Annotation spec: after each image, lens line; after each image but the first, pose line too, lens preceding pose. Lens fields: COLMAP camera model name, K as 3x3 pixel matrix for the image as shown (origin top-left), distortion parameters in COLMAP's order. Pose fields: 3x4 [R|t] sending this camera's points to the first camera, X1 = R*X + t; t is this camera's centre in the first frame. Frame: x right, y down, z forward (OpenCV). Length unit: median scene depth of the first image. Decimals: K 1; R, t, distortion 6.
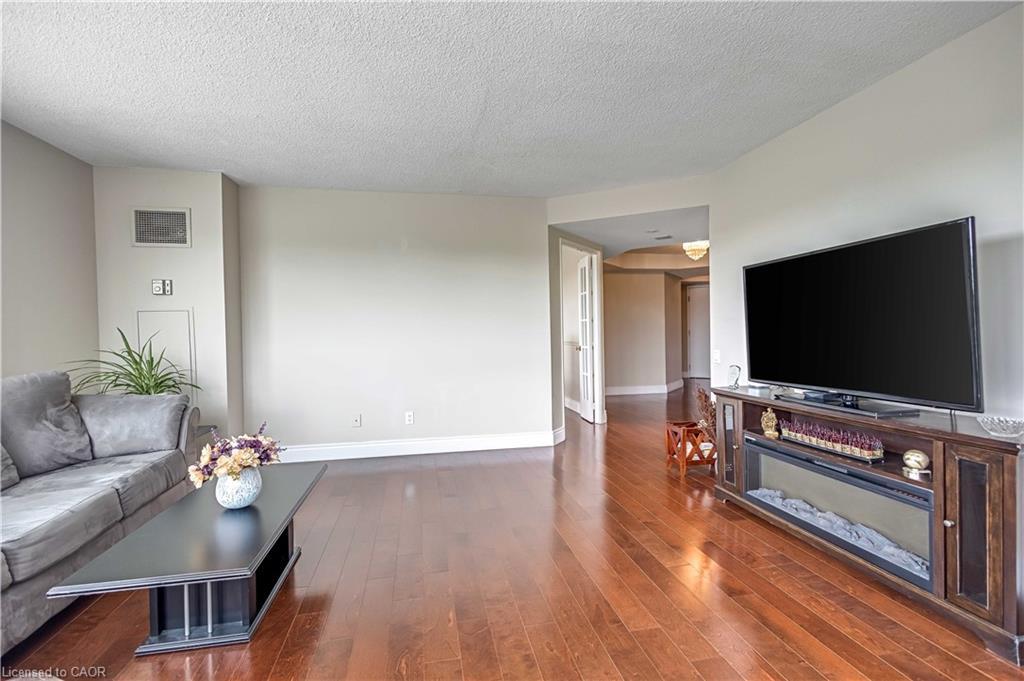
lens RADIAL K [[470.6, 0, 513.3], [0, 470.6, 340.2], [0, 0, 1]] dist [0.005891, 0.000737]
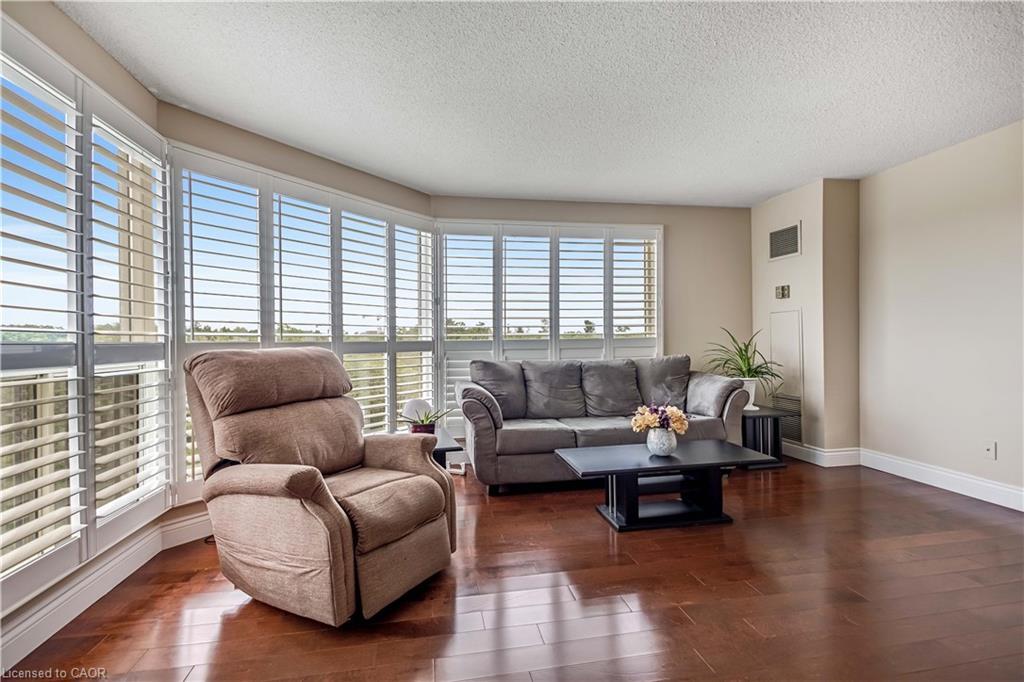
lens RADIAL K [[470.6, 0, 515.6], [0, 470.6, 341.5], [0, 0, 1]] dist [0.005891, 0.000737]
pose [[-0.013010, 0.021366, -0.999687, 0.474978], [-0.000364, 0.999772, 0.021372, -0.010933], [0.999915, 0.000642, -0.012999, 0.332952]]
